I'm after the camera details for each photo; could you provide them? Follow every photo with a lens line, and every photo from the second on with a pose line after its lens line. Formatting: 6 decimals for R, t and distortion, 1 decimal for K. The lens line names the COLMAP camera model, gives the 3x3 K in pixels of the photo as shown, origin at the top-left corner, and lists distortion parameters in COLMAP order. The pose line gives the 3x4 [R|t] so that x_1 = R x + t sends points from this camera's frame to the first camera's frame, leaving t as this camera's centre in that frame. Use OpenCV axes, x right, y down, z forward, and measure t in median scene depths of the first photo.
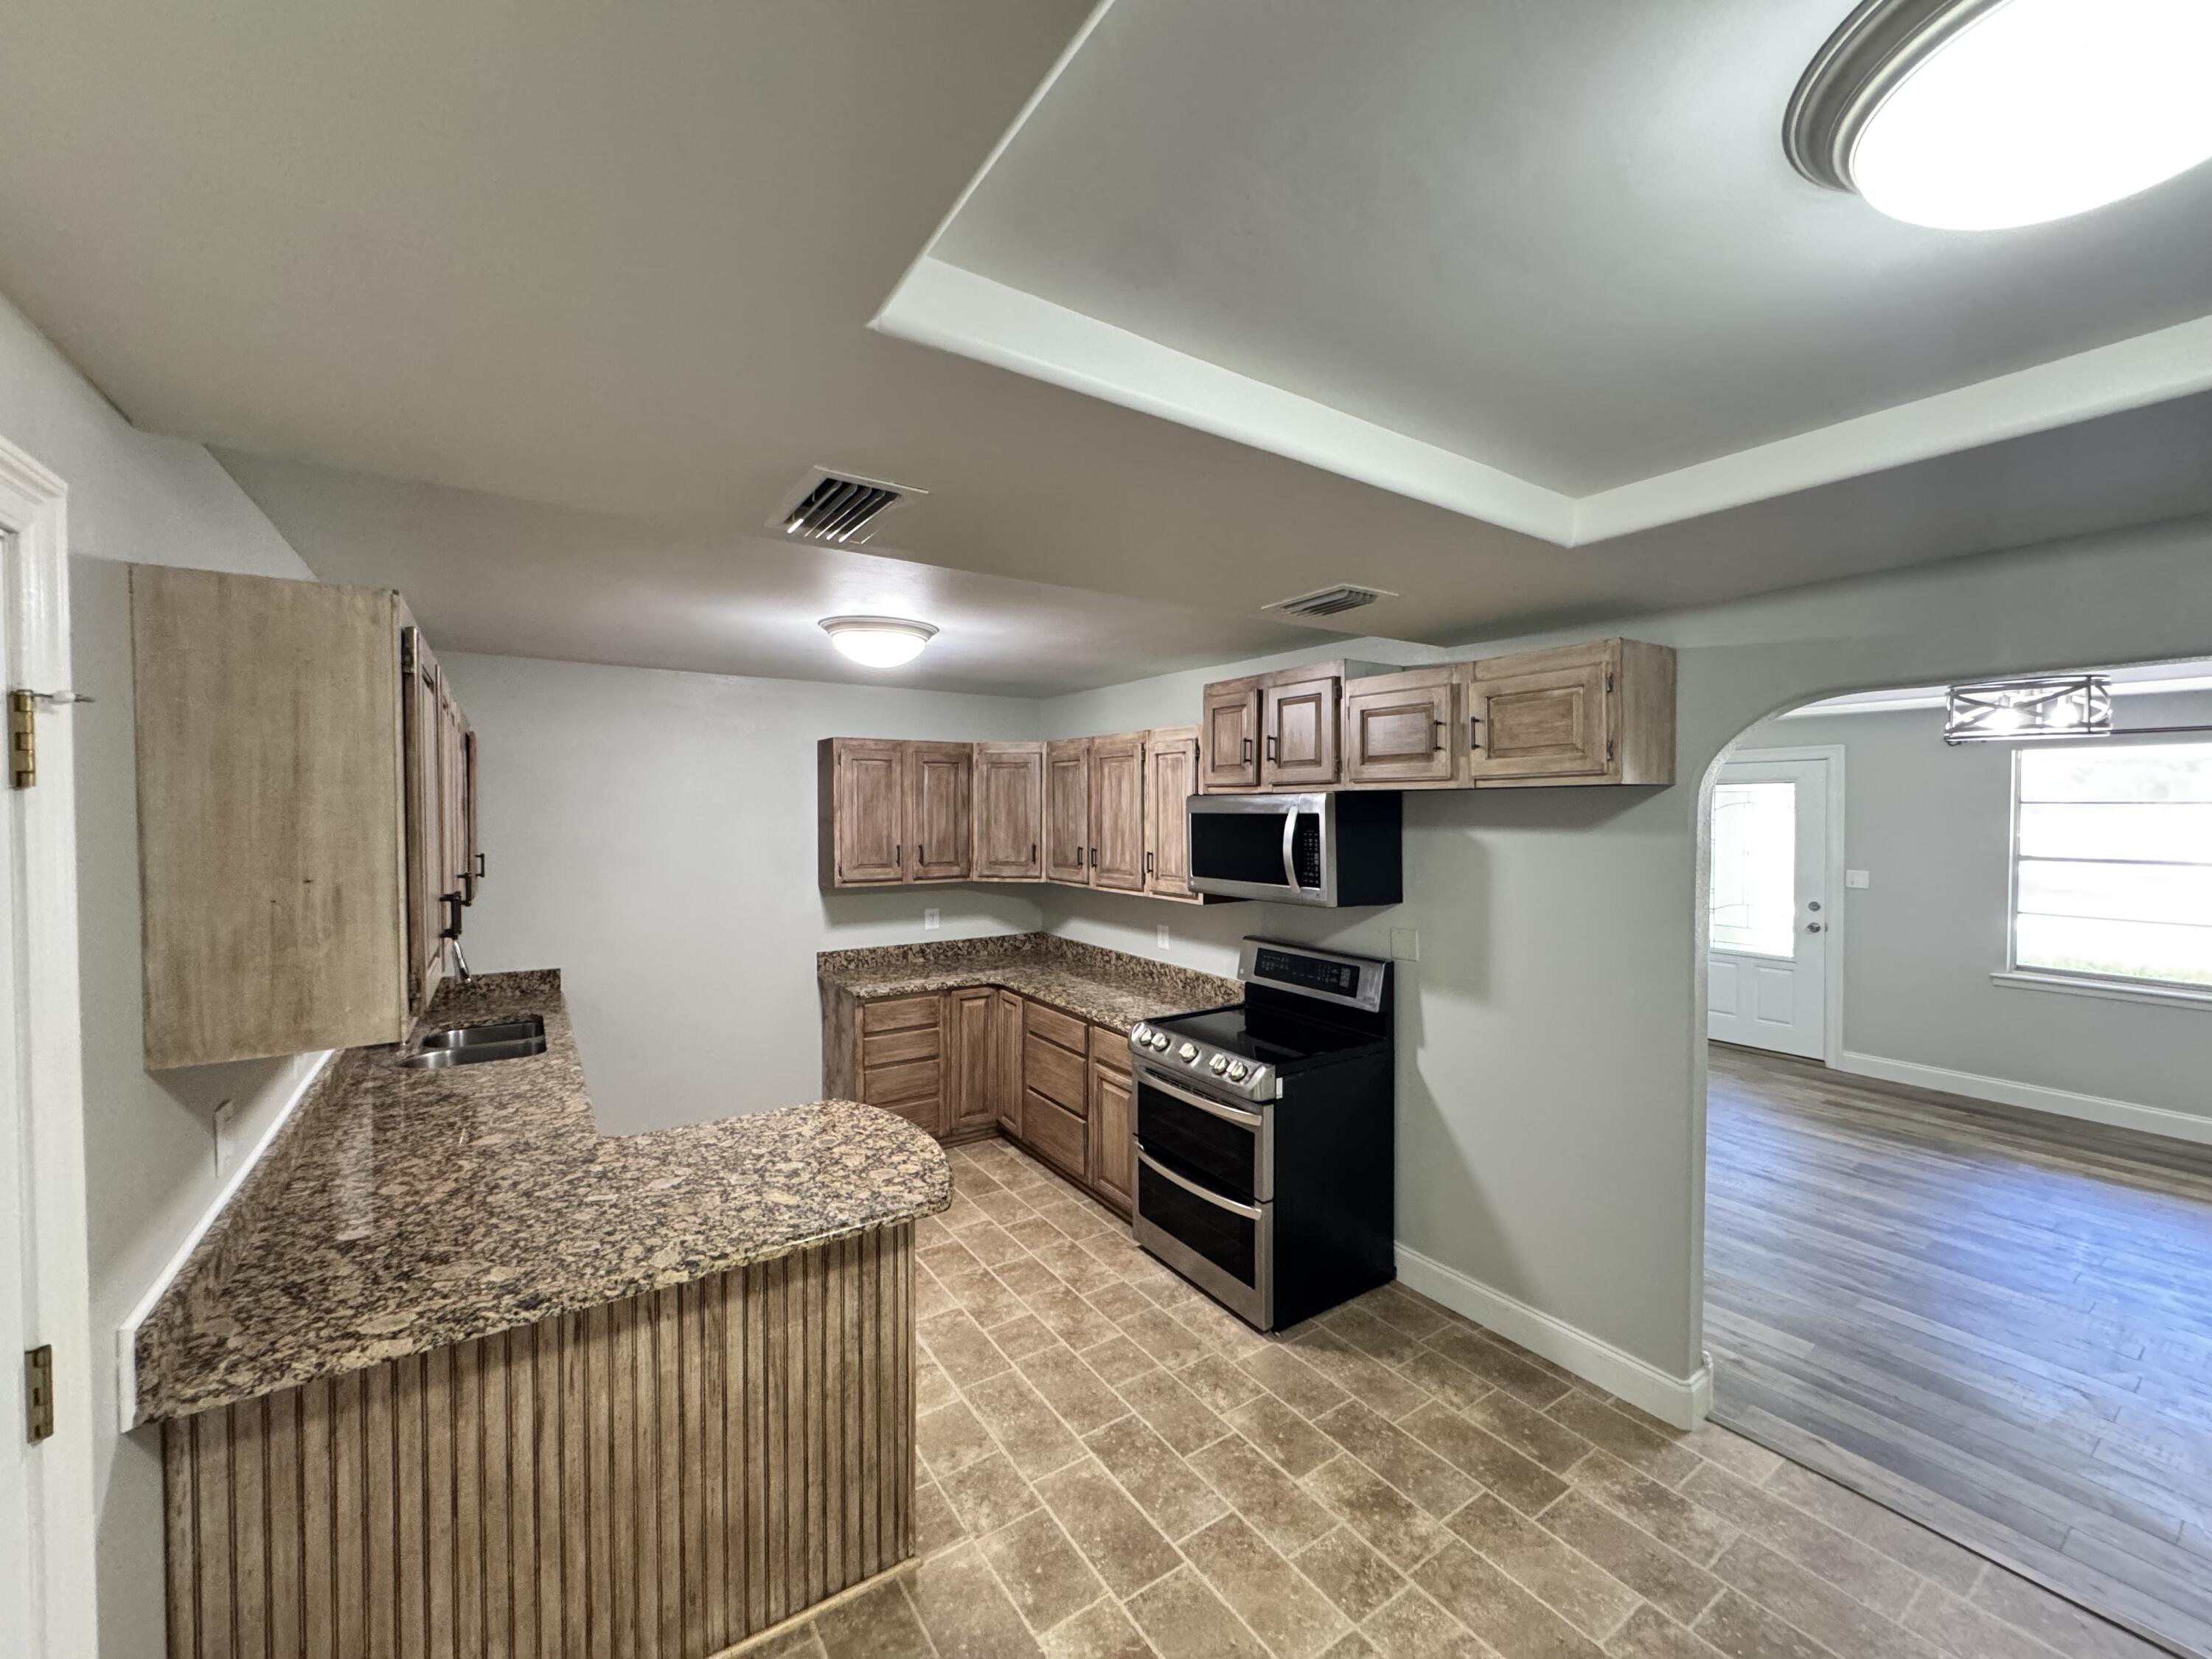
lens RADIAL K [[883.6, 0, 1104.1], [0, 883.6, 824.9], [0, 0, 1]] dist [-0.003116, 0.000213]
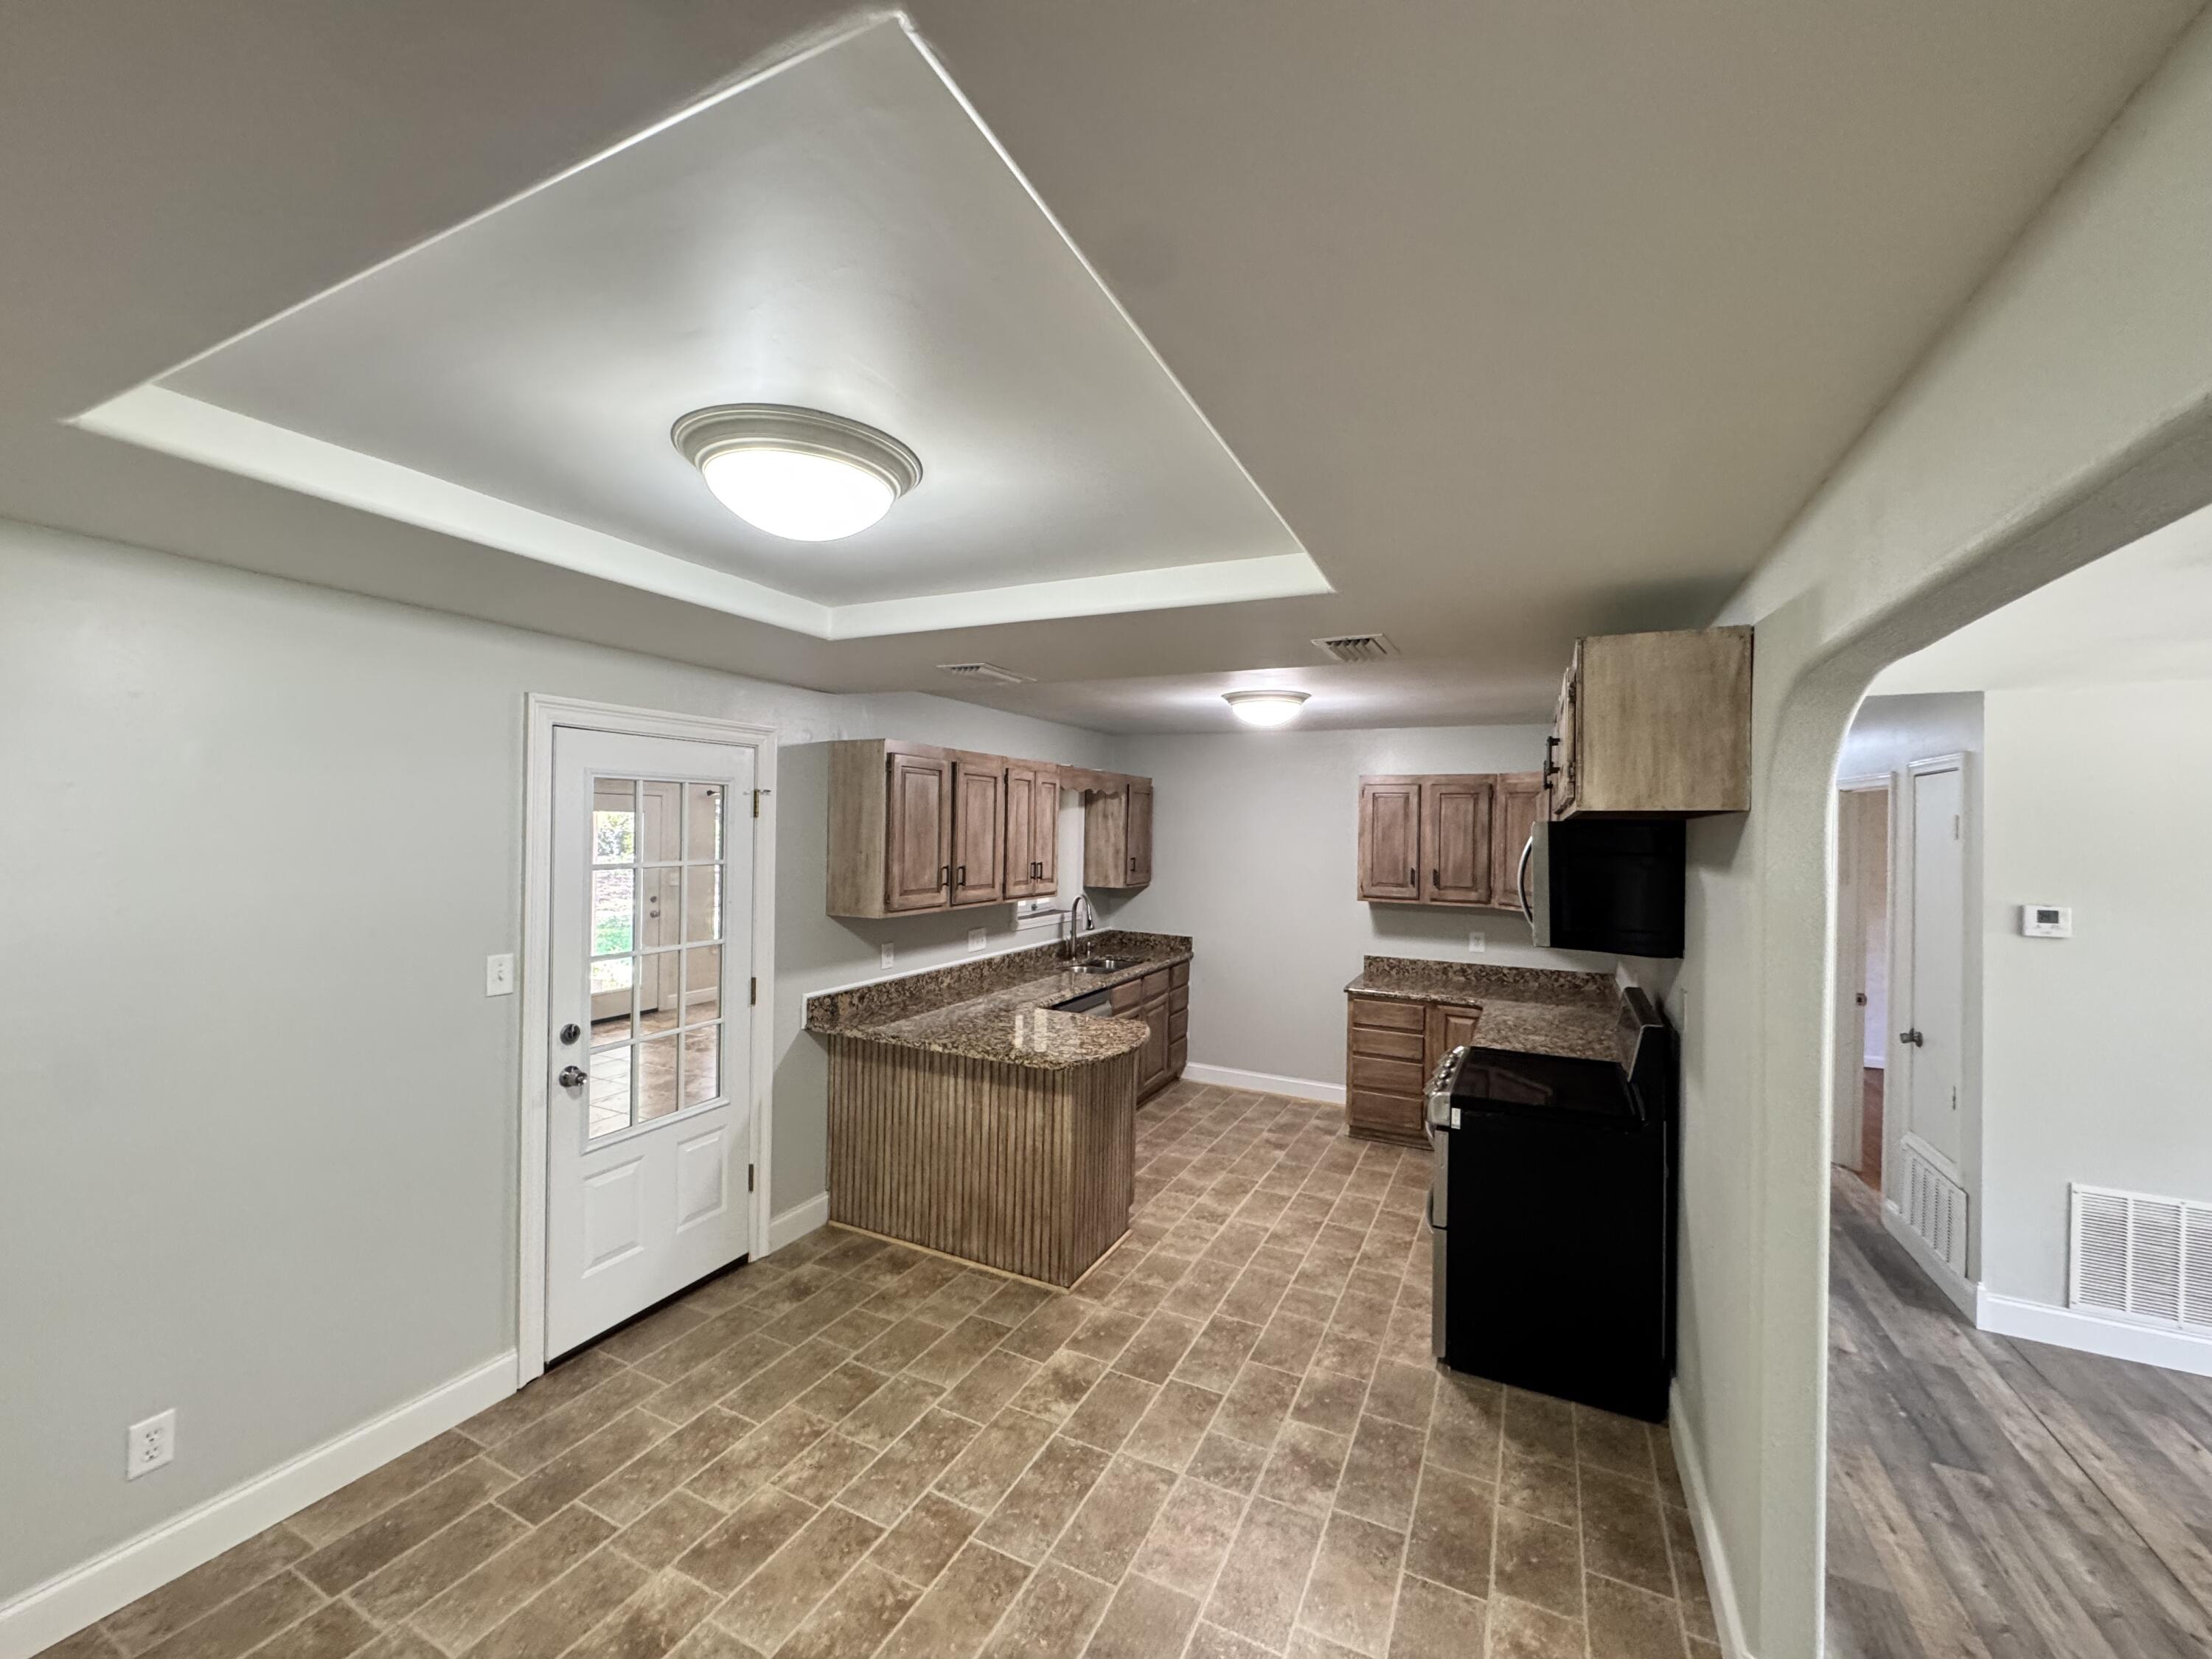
lens RADIAL K [[883.6, 0, 1103.0], [0, 883.6, 826.2], [0, 0, 1]] dist [-0.003116, 0.000213]
pose [[0.497245, 0.006120, -0.867589, 1.097437], [-0.035506, 0.999281, -0.013300, -0.003452], [0.866884, 0.037418, 0.497104, 0.192063]]
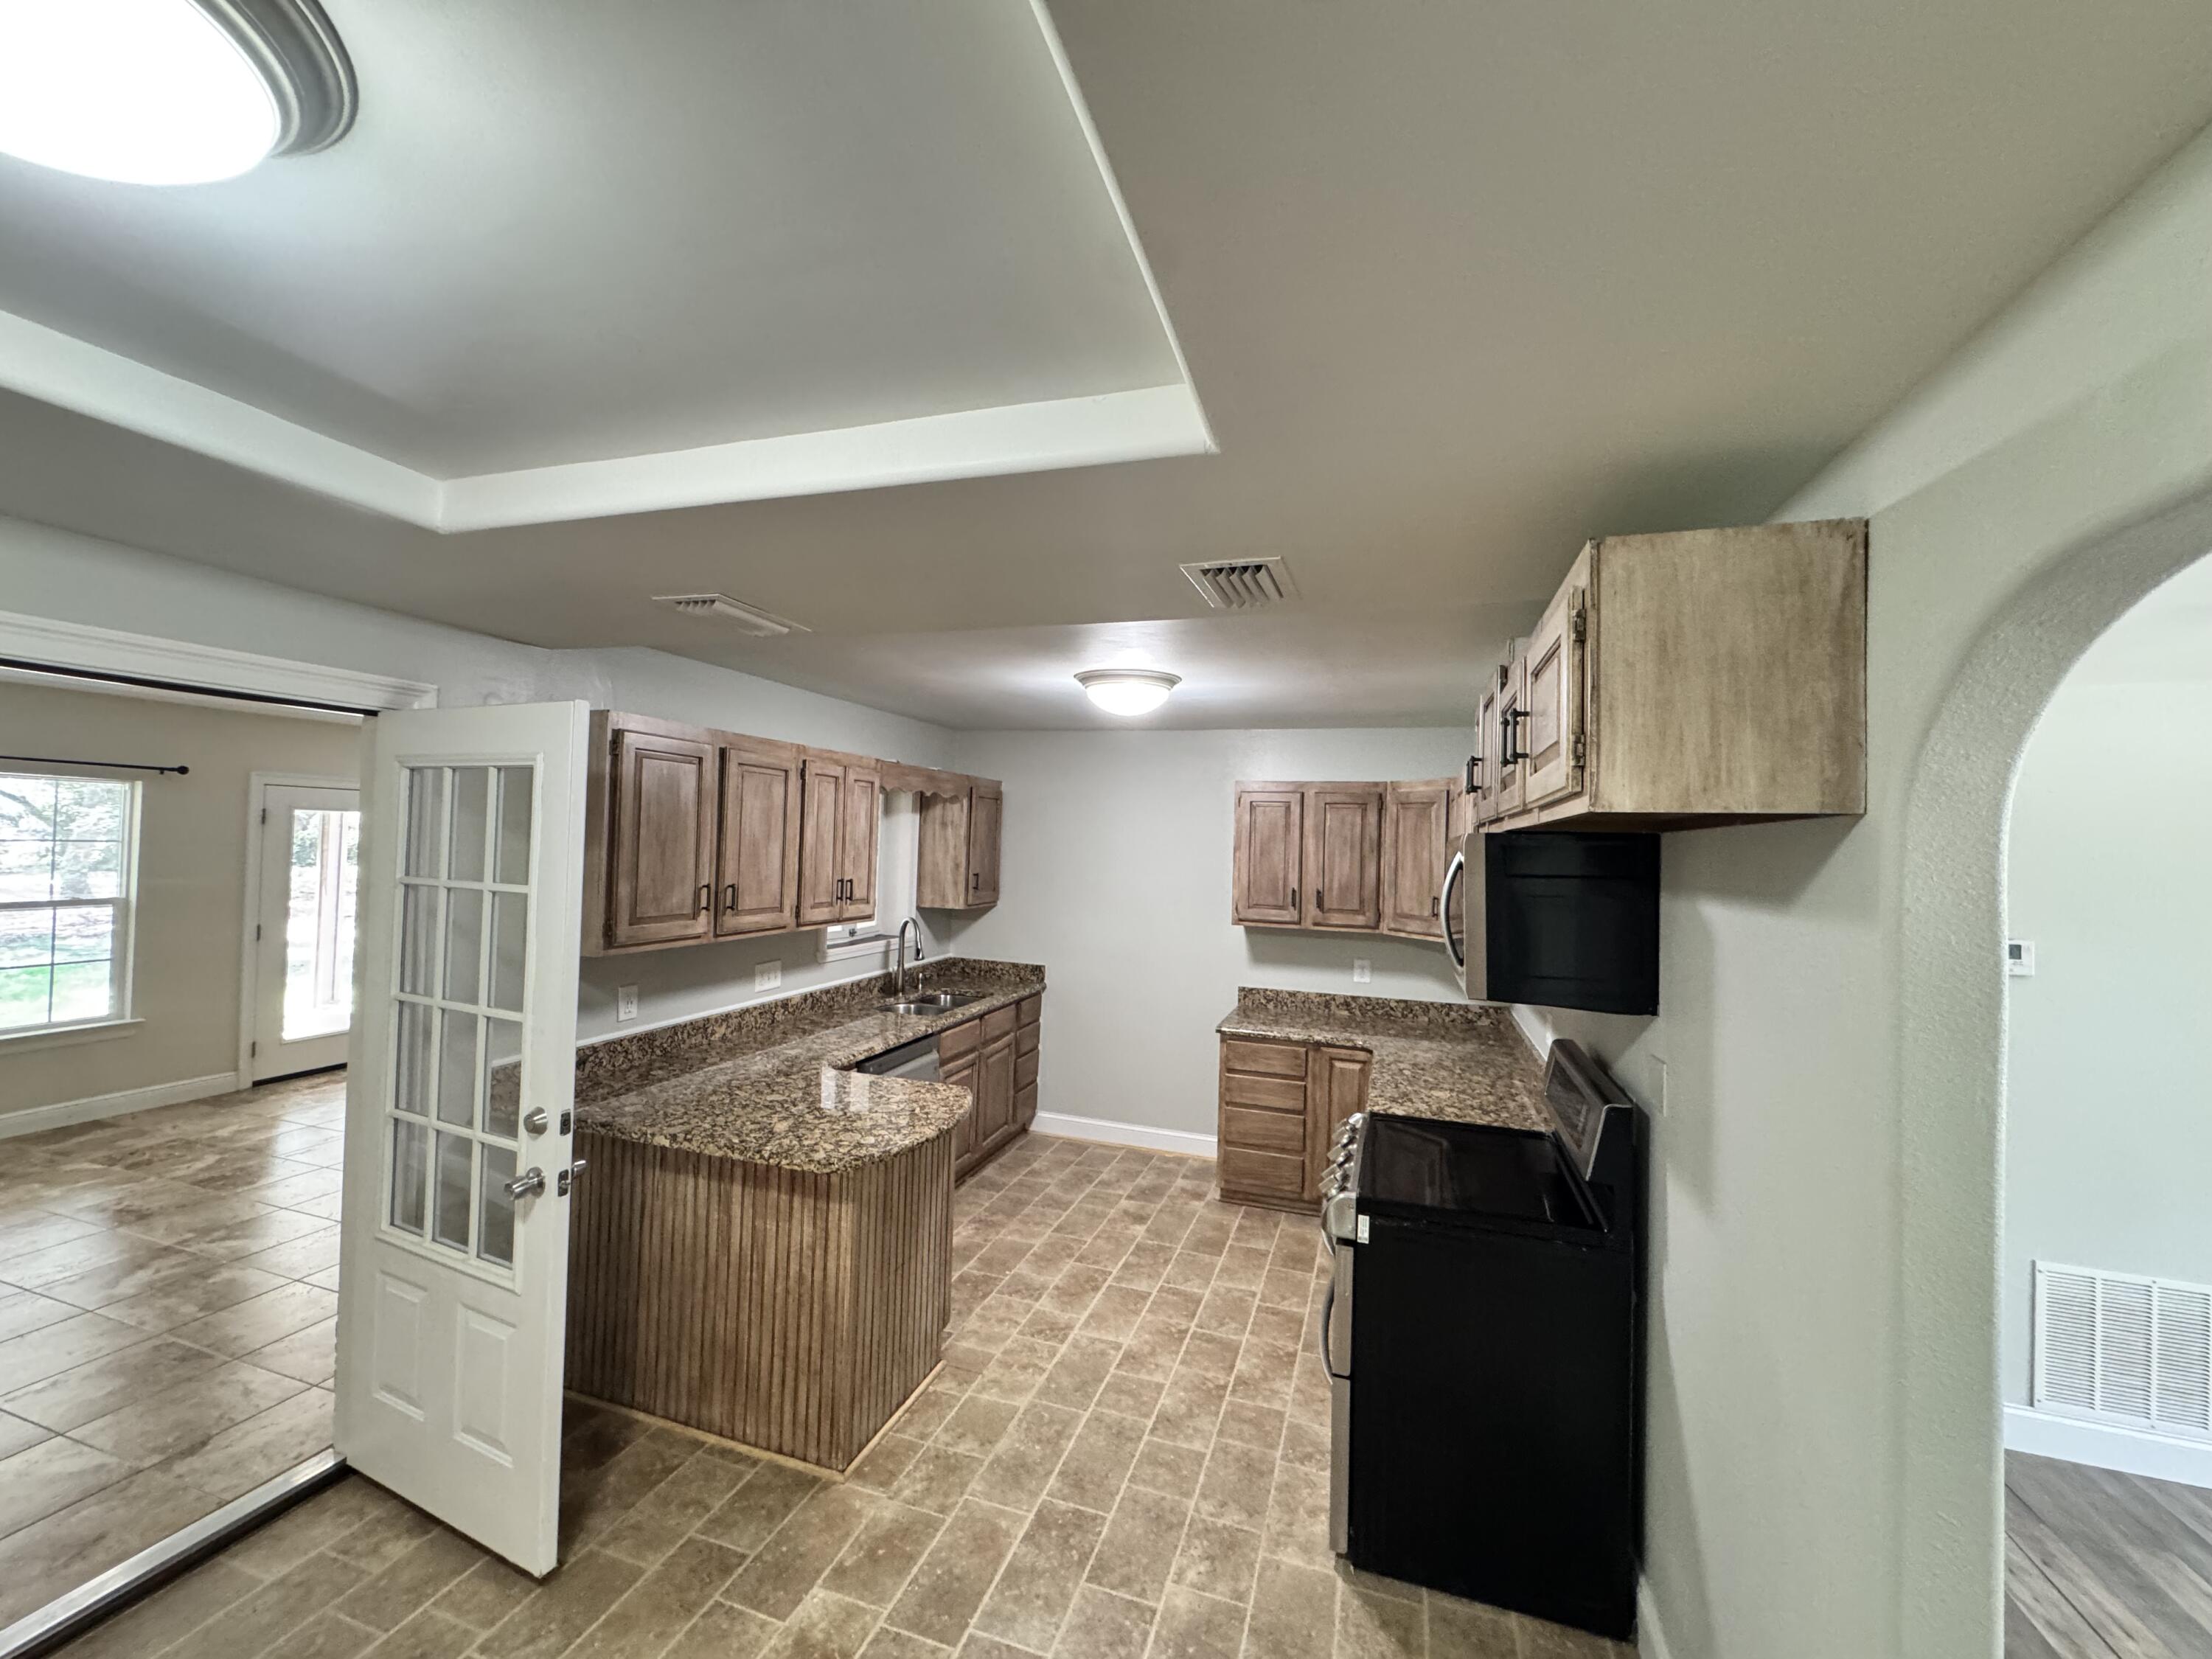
lens RADIAL K [[883.6, 0, 1103.0], [0, 883.6, 826.0], [0, 0, 1]] dist [-0.003116, 0.000213]
pose [[0.614192, 0.001197, -0.789156, 0.827537], [-0.045584, 0.998383, -0.033964, -0.005913], [0.787839, 0.056833, 0.613253, 0.451639]]
